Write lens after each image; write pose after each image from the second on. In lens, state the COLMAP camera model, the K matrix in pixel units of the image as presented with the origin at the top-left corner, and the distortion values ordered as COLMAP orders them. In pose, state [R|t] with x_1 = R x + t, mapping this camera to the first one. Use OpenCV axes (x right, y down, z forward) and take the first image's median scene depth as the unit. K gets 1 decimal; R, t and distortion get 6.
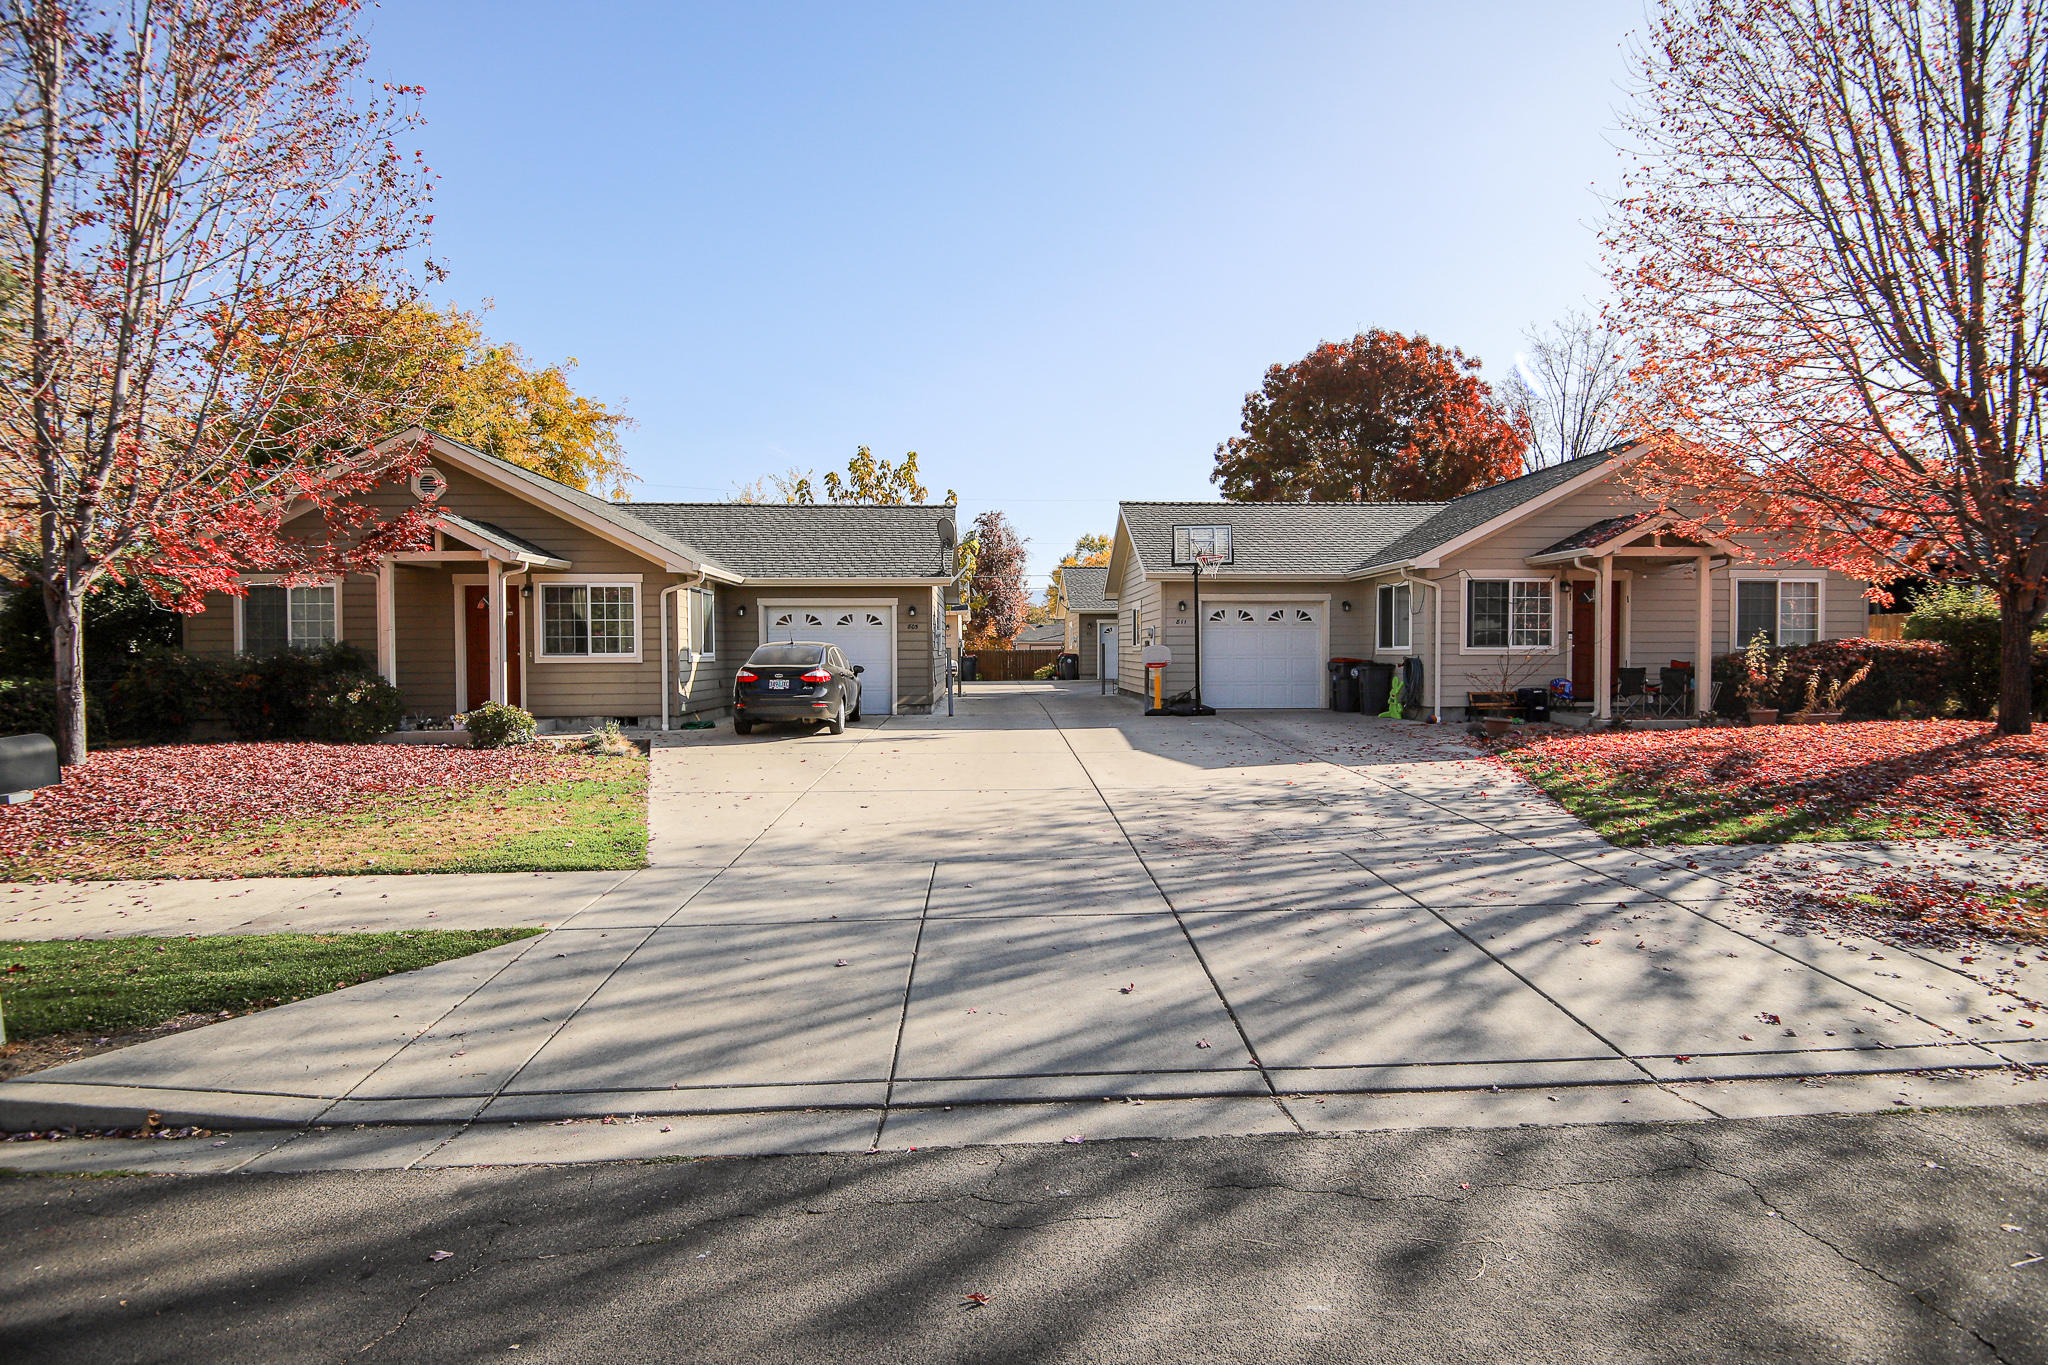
lens RADIAL K [[949.7, 0, 1024.0], [0, 949.7, 682.5], [0, 0, 1]] dist [0.000159, -0.000004]
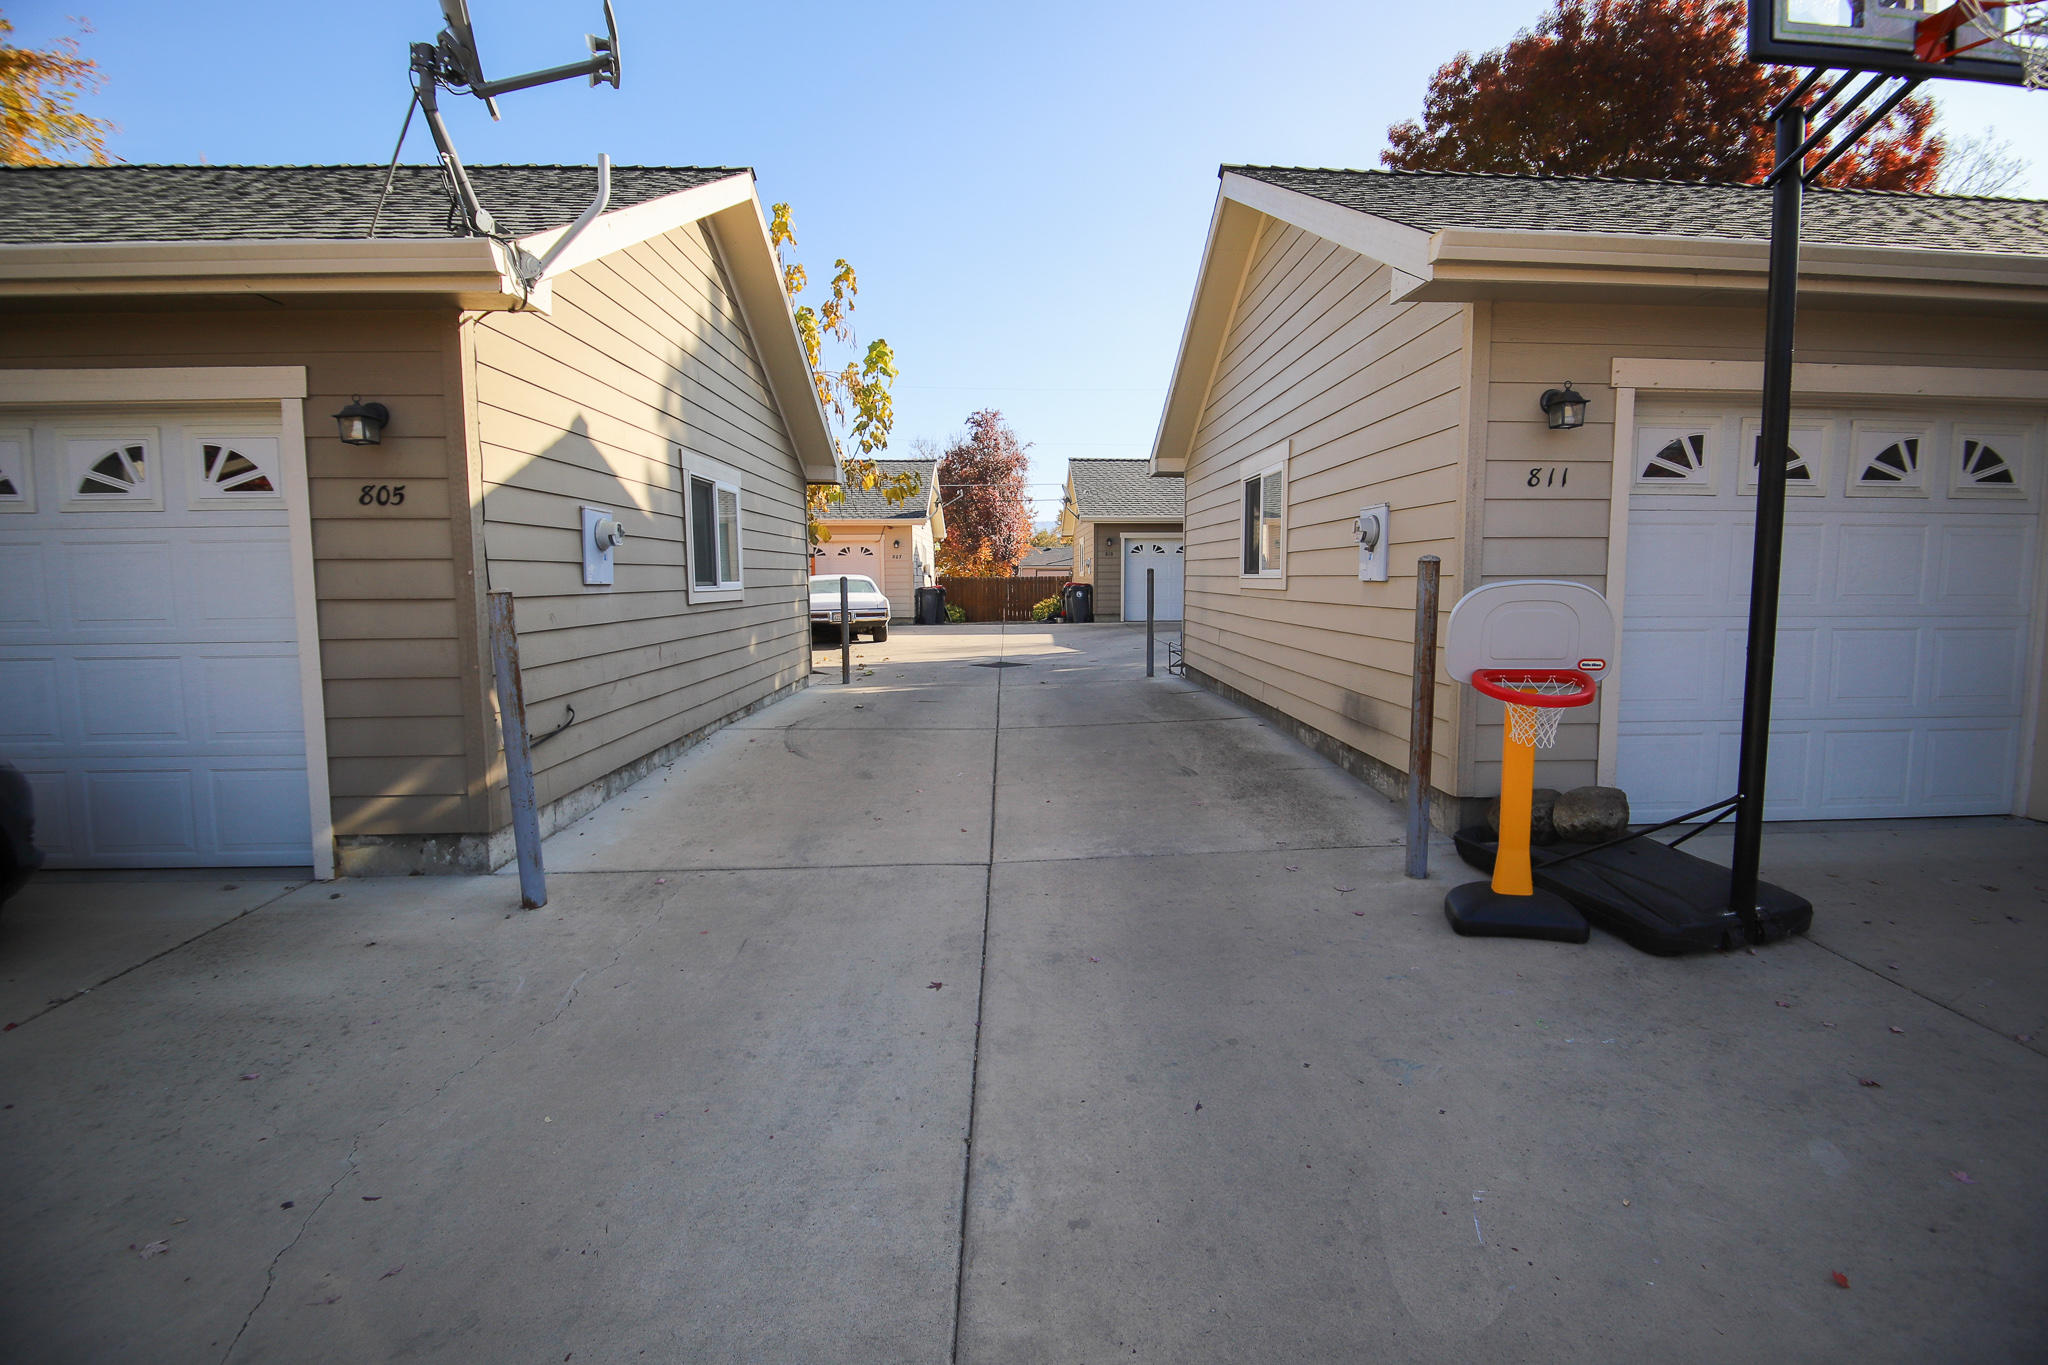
lens RADIAL K [[906.1, 0, 1035.3], [0, 906.1, 654.8], [0, 0, 1]] dist [-0.002293, -0.000312]
pose [[0.999999, -0.000948, -0.000761, 0.017131], [0.000988, 0.998527, 0.054253, -0.014968], [0.000708, -0.054254, 0.998527, 0.358254]]
